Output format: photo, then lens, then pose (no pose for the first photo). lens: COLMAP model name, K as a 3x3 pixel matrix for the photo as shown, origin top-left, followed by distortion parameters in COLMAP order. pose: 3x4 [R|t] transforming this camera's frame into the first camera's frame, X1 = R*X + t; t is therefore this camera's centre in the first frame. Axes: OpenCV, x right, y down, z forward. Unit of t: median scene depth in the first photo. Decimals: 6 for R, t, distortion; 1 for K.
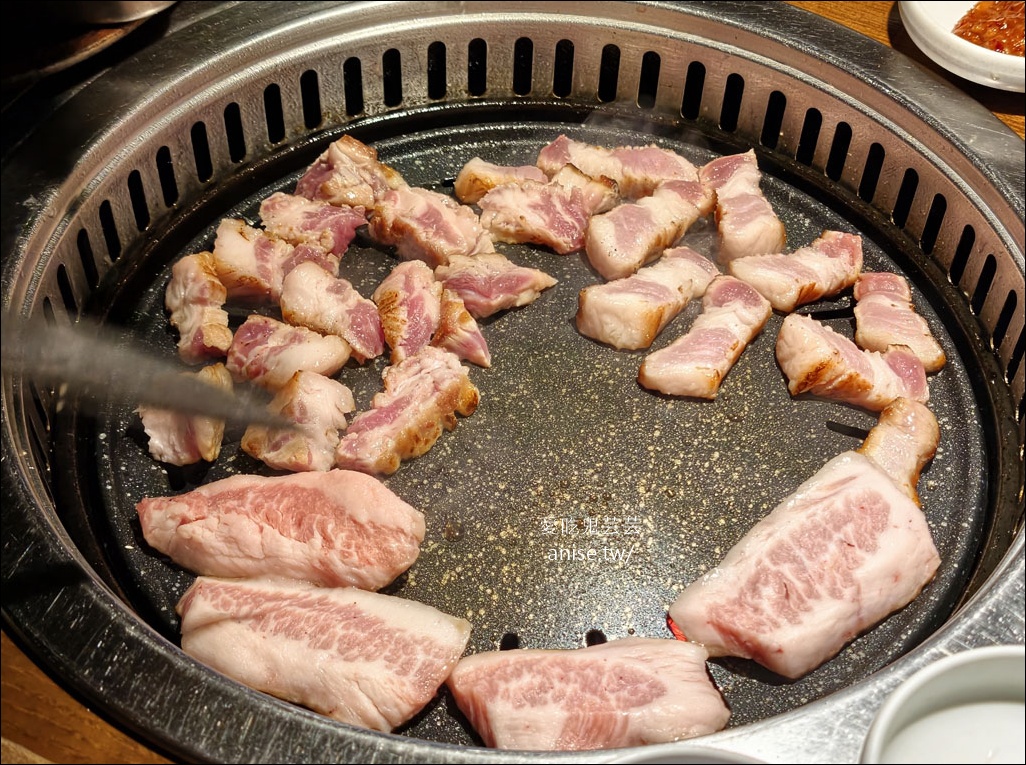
lens RADIAL K [[1511.6, 0, 539.5], [0, 1511.6, 422.4], [0, 0, 1]] dist [0.089596, 0.000000]
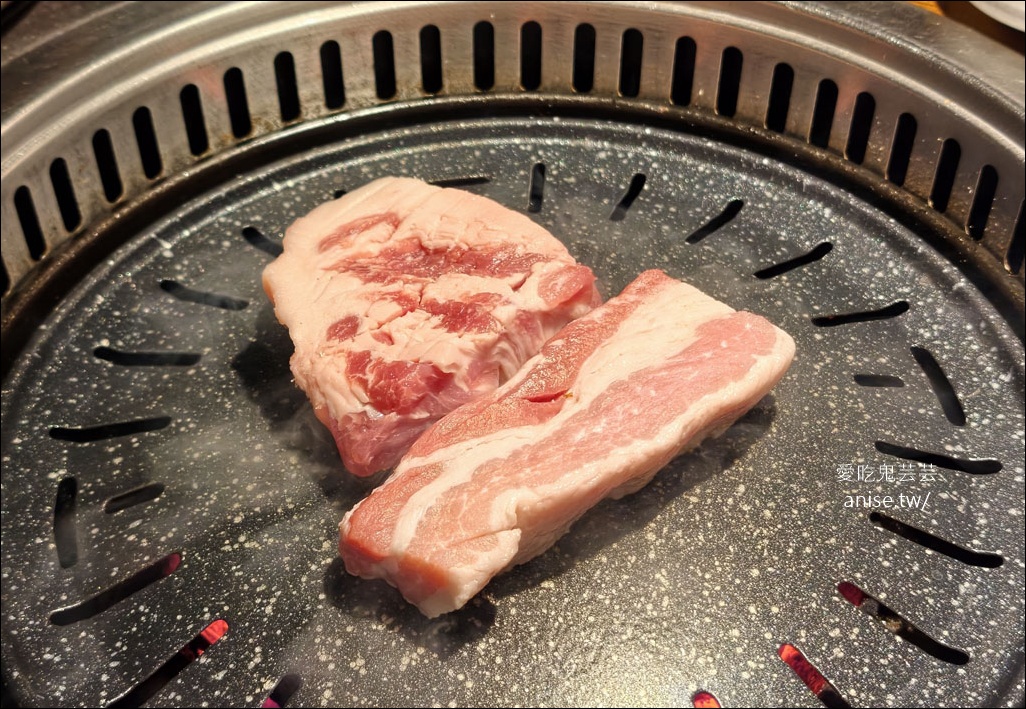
lens RADIAL K [[1525.2, 0, 516.6], [0, 1525.2, 361.4], [0, 0, 1]] dist [0.076673, 0.000000]
pose [[0.998749, -0.049183, -0.009039, 0.007997], [0.048188, 0.994877, -0.088863, 0.018024], [0.013363, 0.088317, 0.996003, 0.167559]]
